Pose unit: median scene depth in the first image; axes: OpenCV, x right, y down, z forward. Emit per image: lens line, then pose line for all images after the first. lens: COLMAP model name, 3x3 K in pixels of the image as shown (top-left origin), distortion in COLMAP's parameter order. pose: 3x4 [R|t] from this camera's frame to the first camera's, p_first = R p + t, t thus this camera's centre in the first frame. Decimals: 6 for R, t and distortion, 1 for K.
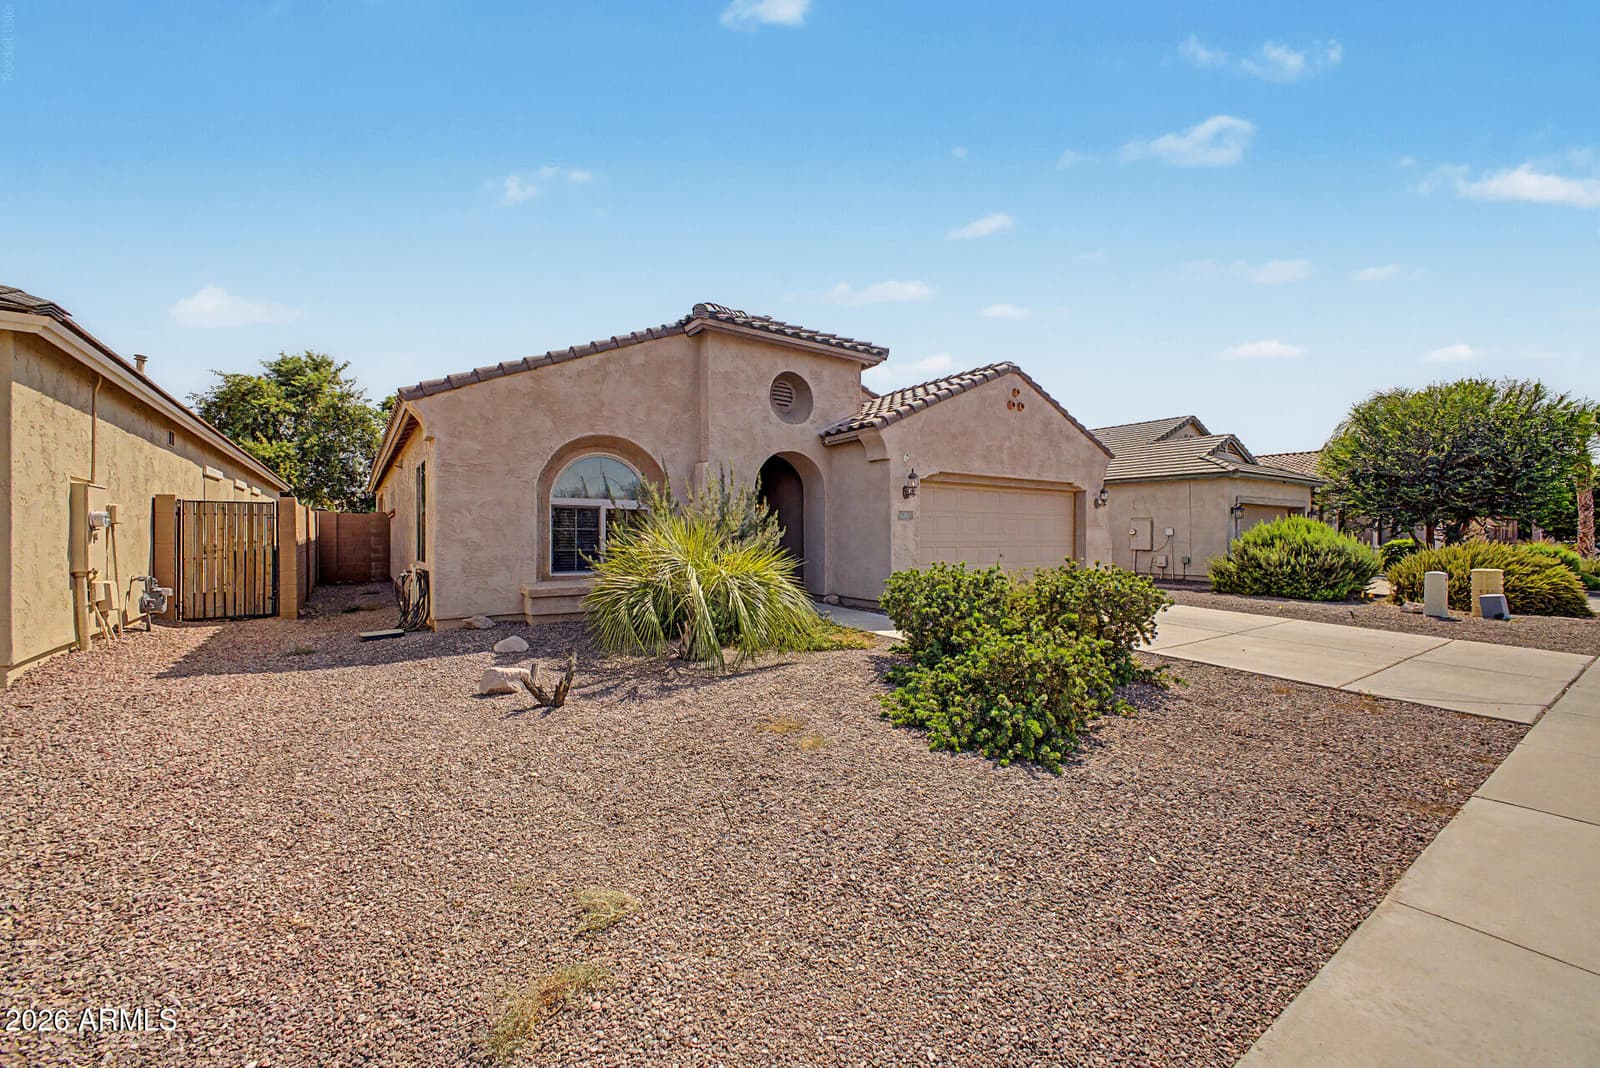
lens RADIAL K [[636.0, 0, 805.9], [0, 636.0, 536.1], [0, 0, 1]] dist [0.007515, 0.000094]
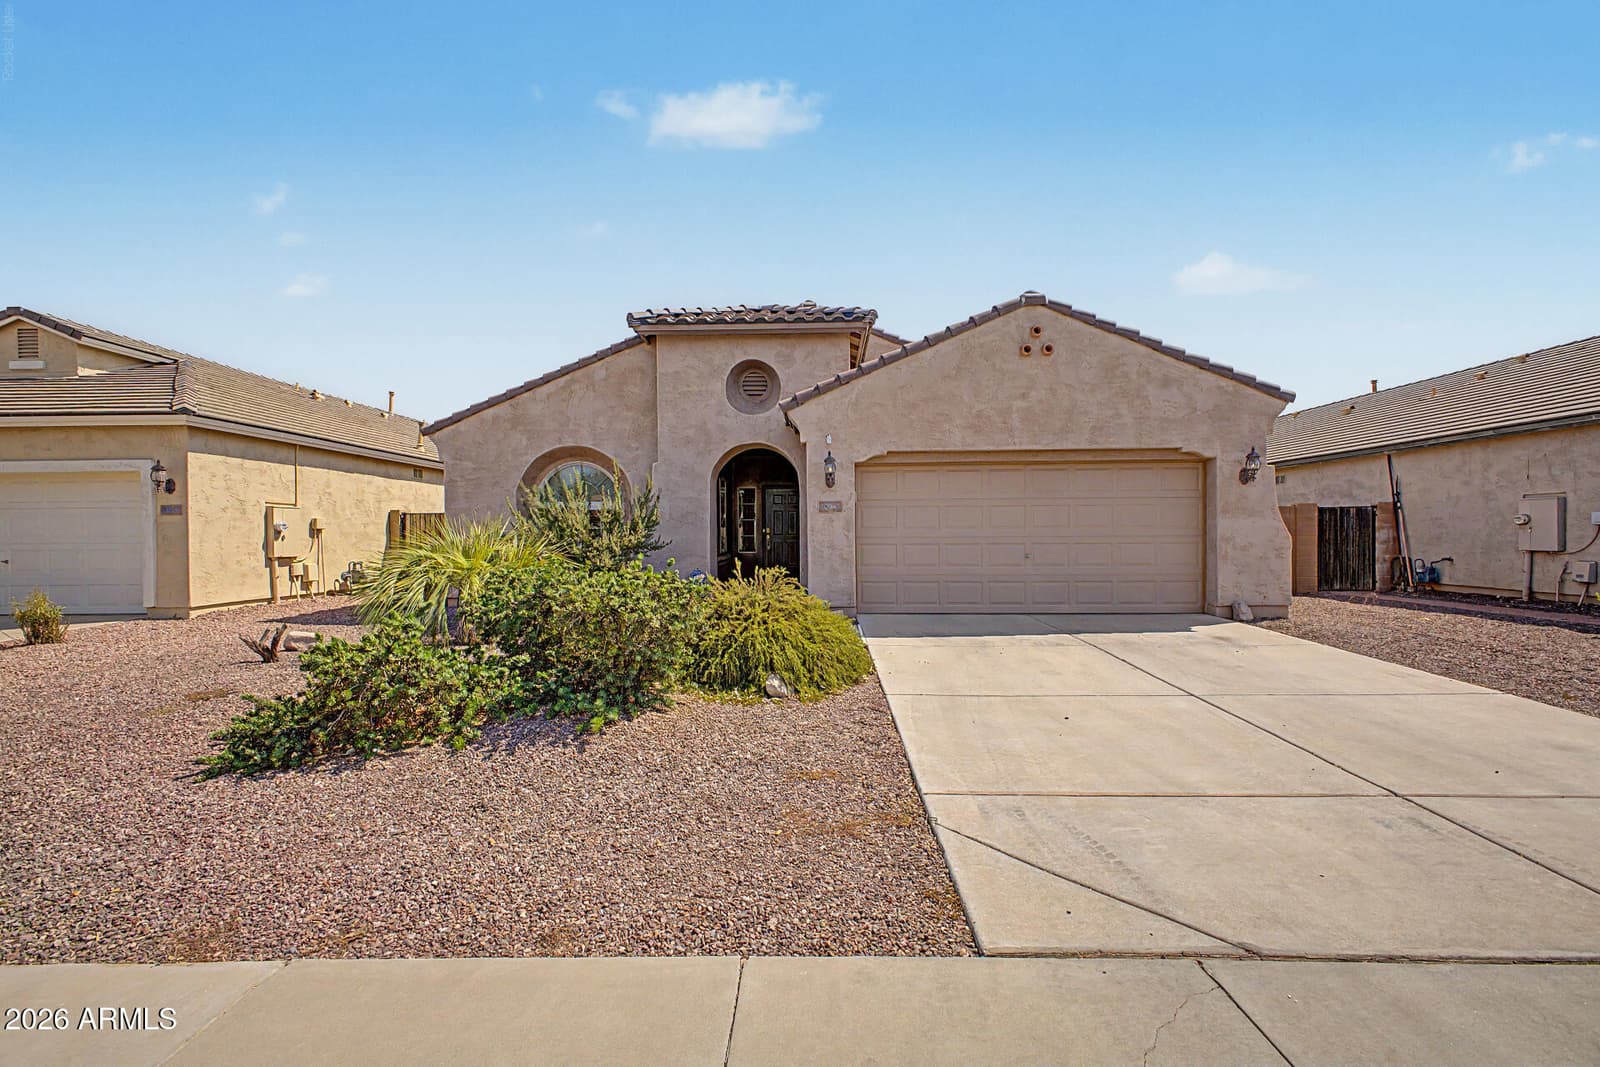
lens RADIAL K [[636.0, 0, 805.9], [0, 636.0, 535.6], [0, 0, 1]] dist [0.007515, 0.000094]
pose [[0.800677, -0.006586, -0.599060, 0.634124], [0.008040, 0.999968, -0.000247, 0.005702], [0.599042, -0.004619, 0.800704, 0.298484]]
